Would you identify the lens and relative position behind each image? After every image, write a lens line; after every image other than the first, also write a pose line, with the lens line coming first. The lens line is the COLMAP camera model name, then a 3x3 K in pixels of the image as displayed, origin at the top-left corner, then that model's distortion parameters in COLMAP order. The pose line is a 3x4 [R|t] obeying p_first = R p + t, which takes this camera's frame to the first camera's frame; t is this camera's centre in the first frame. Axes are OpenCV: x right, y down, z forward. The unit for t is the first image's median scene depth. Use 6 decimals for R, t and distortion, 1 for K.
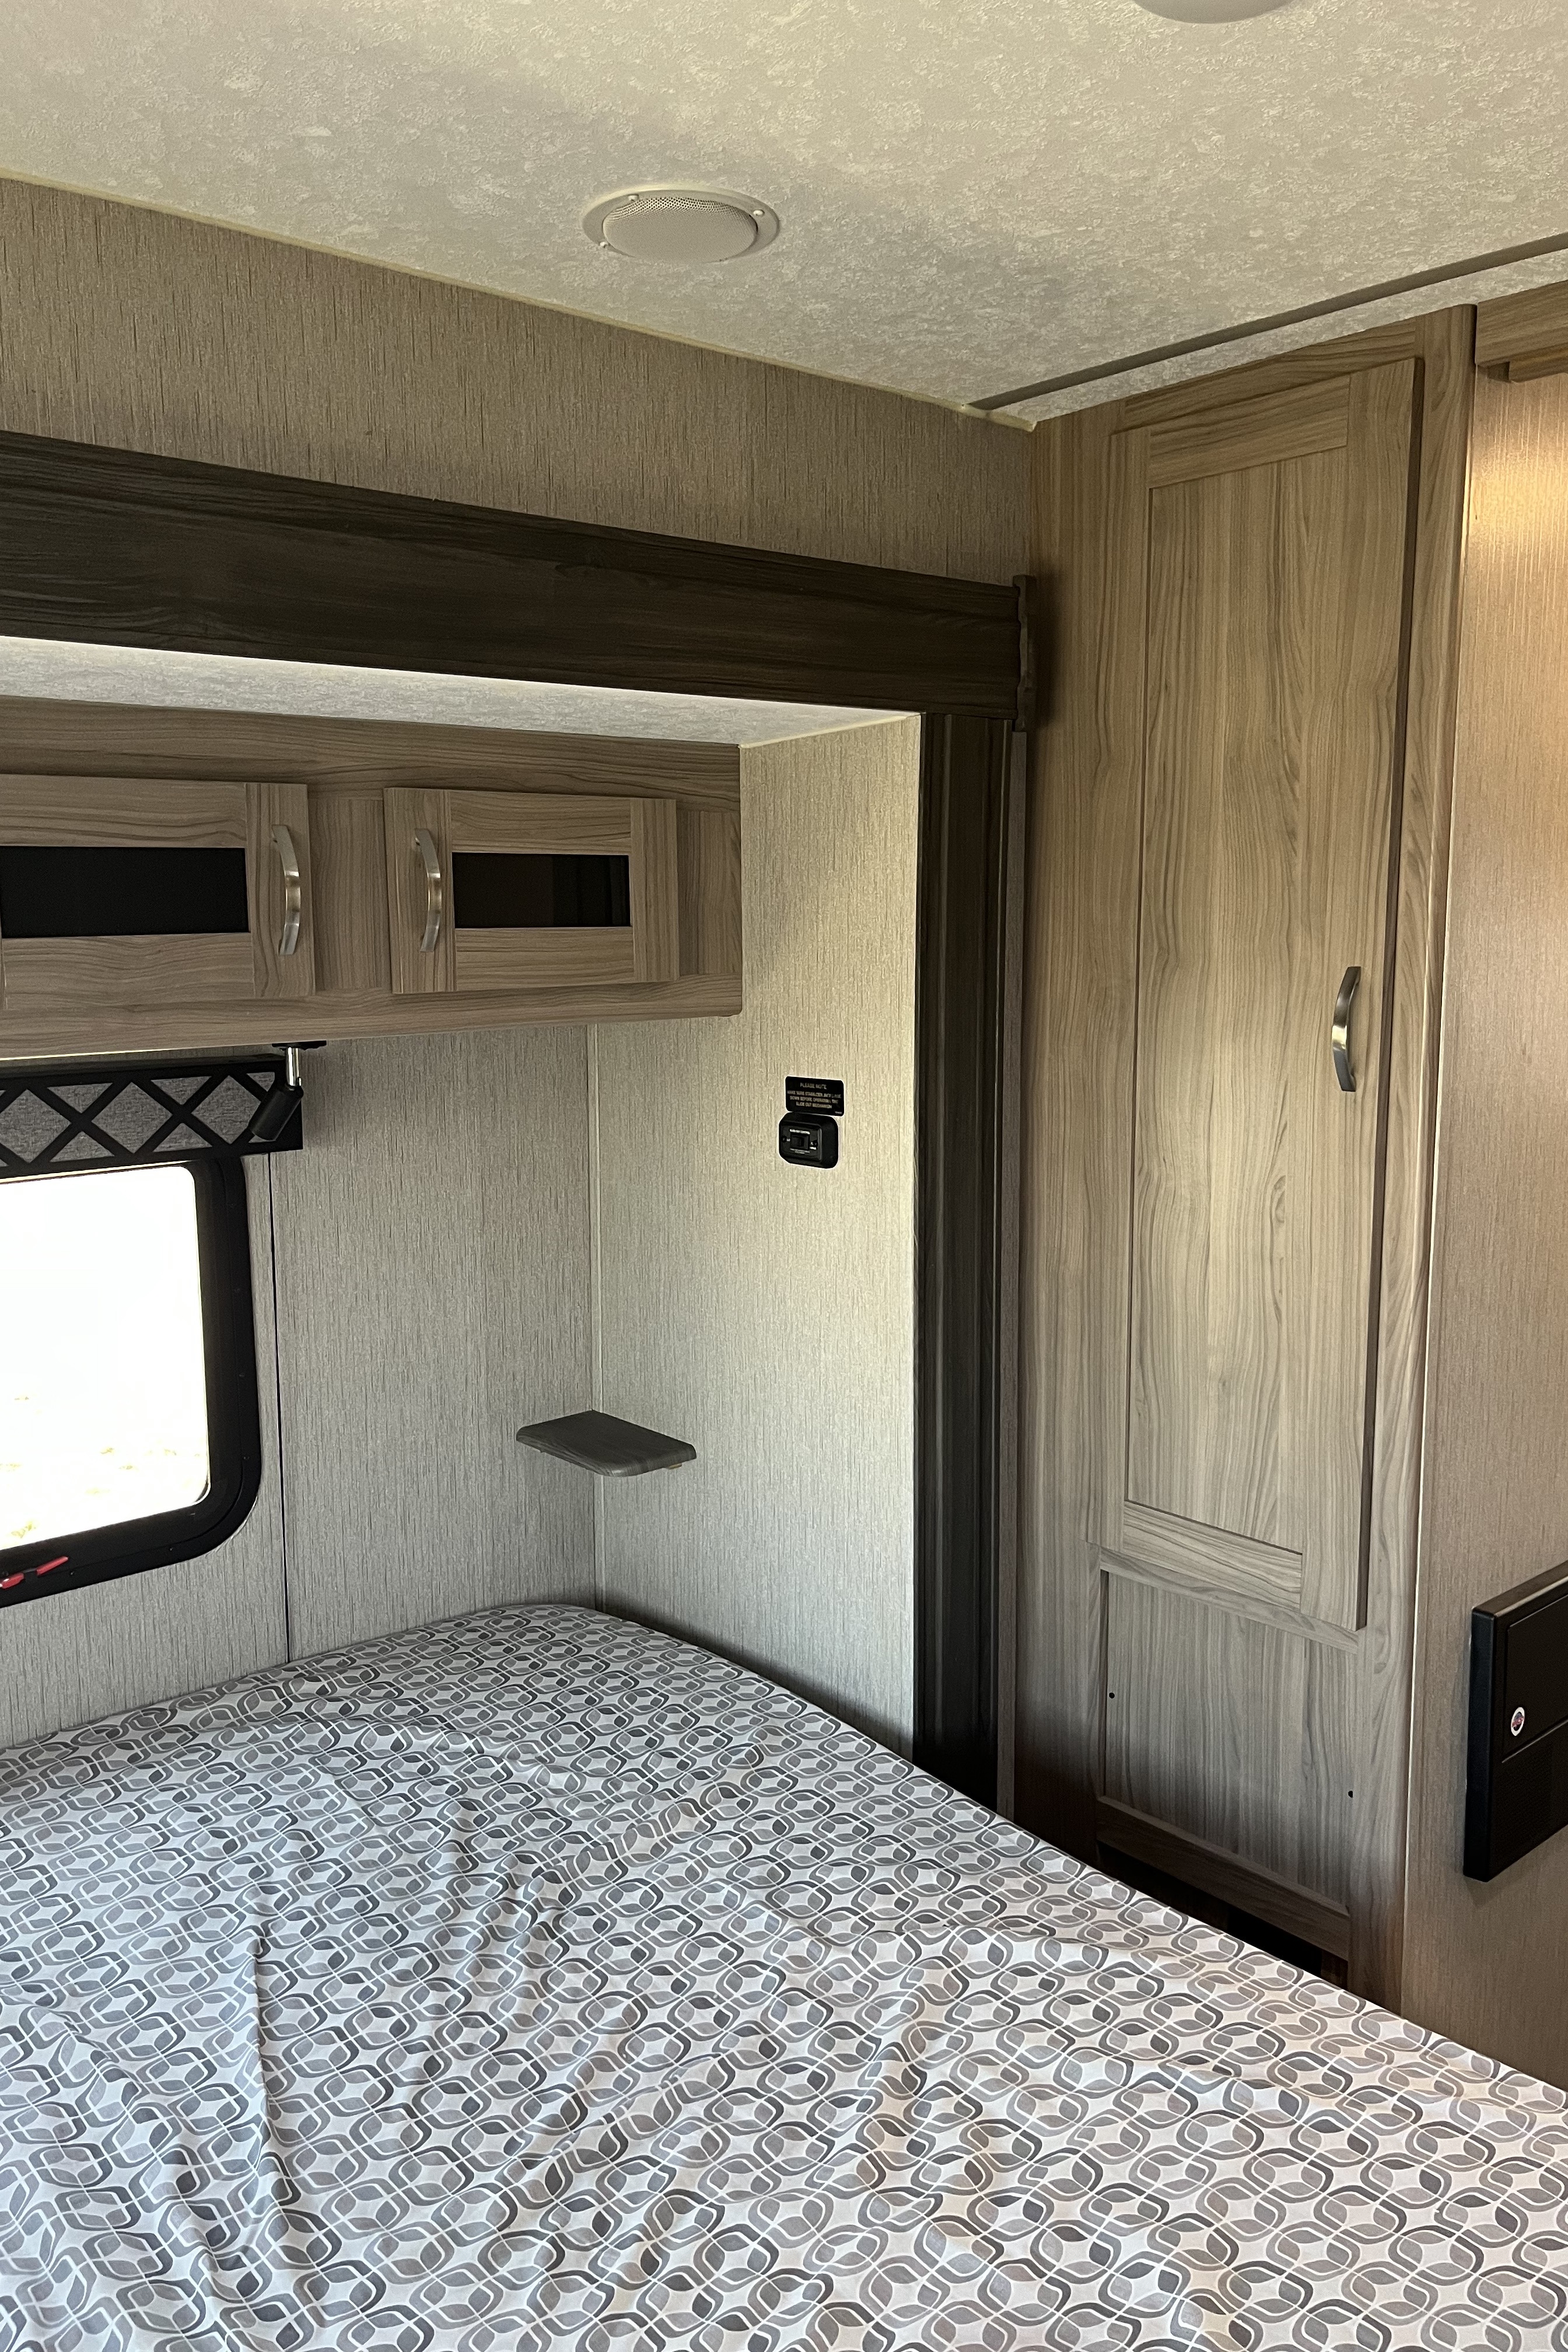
lens RADIAL K [[1785.9, 0, 798.6], [0, 1785.9, 1263.5], [0, 0, 1]] dist [0.078747, -0.105219]
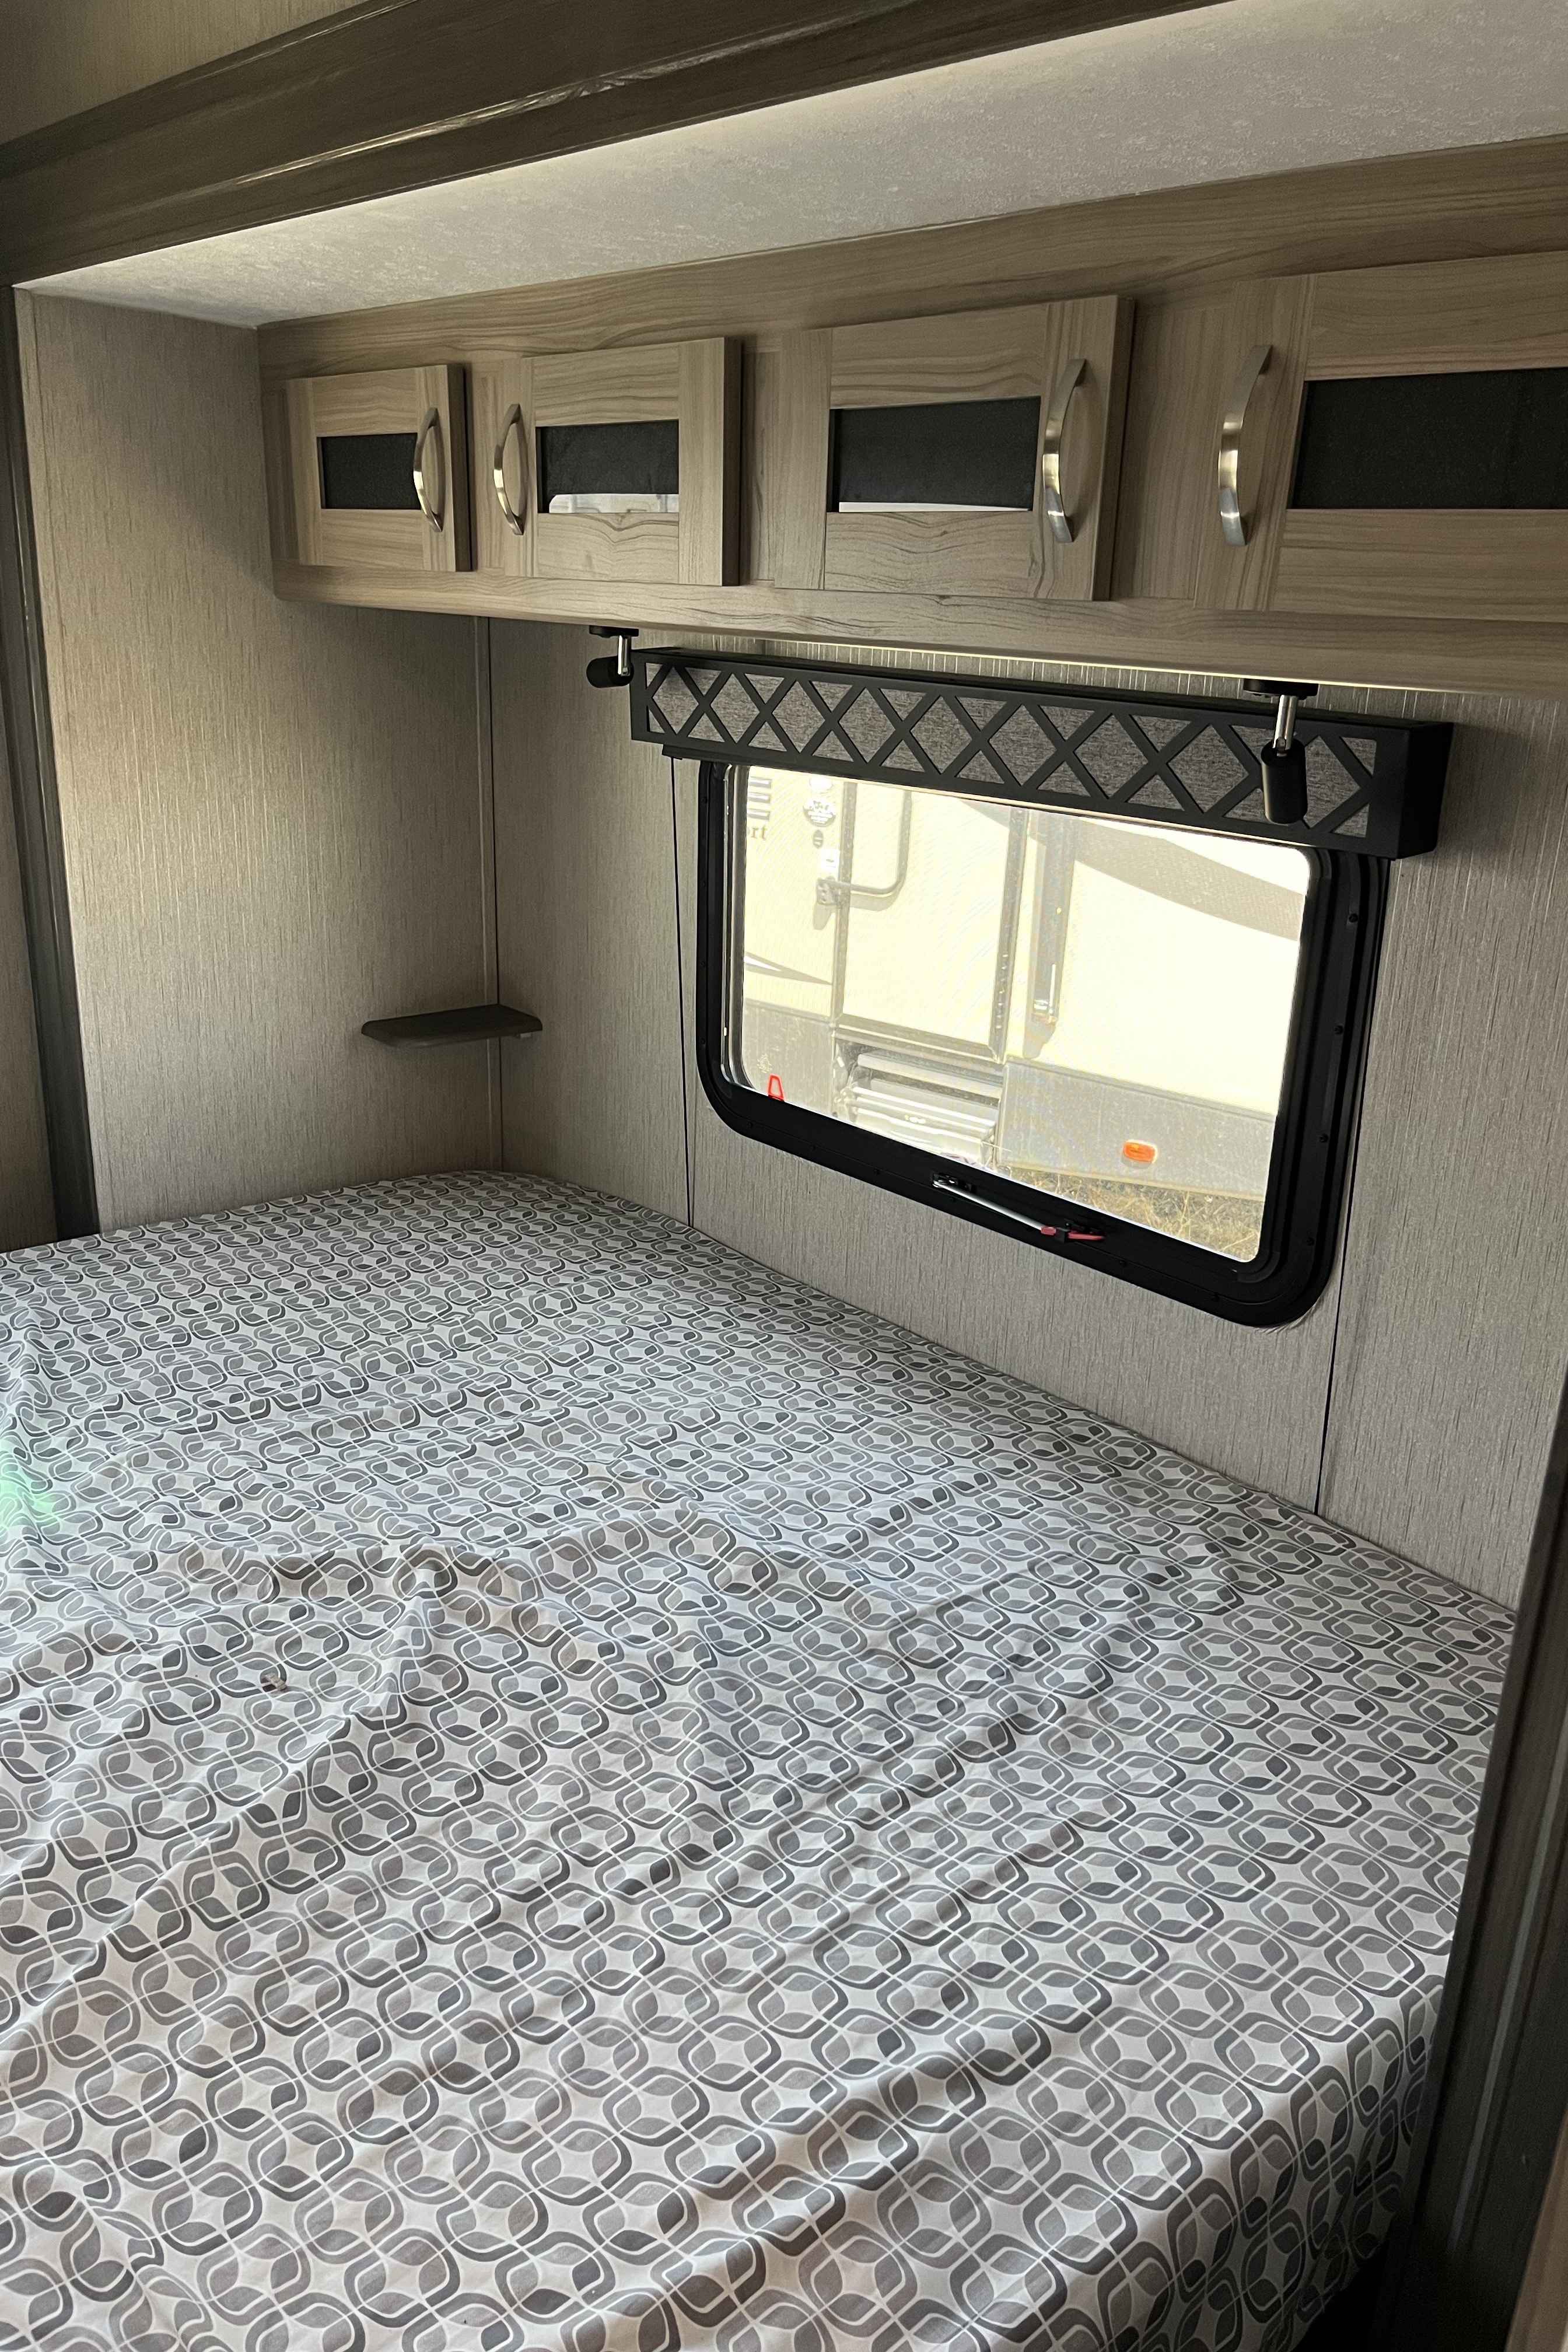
lens RADIAL K [[1785.9, 0, 798.6], [0, 1785.9, 1263.5], [0, 0, 1]] dist [0.078747, -0.105219]
pose [[-0.016588, 0.361639, -0.932170, 0.501418], [-0.238006, 0.904072, 0.354974, -0.126825], [0.971122, 0.227751, 0.071076, 0.823720]]
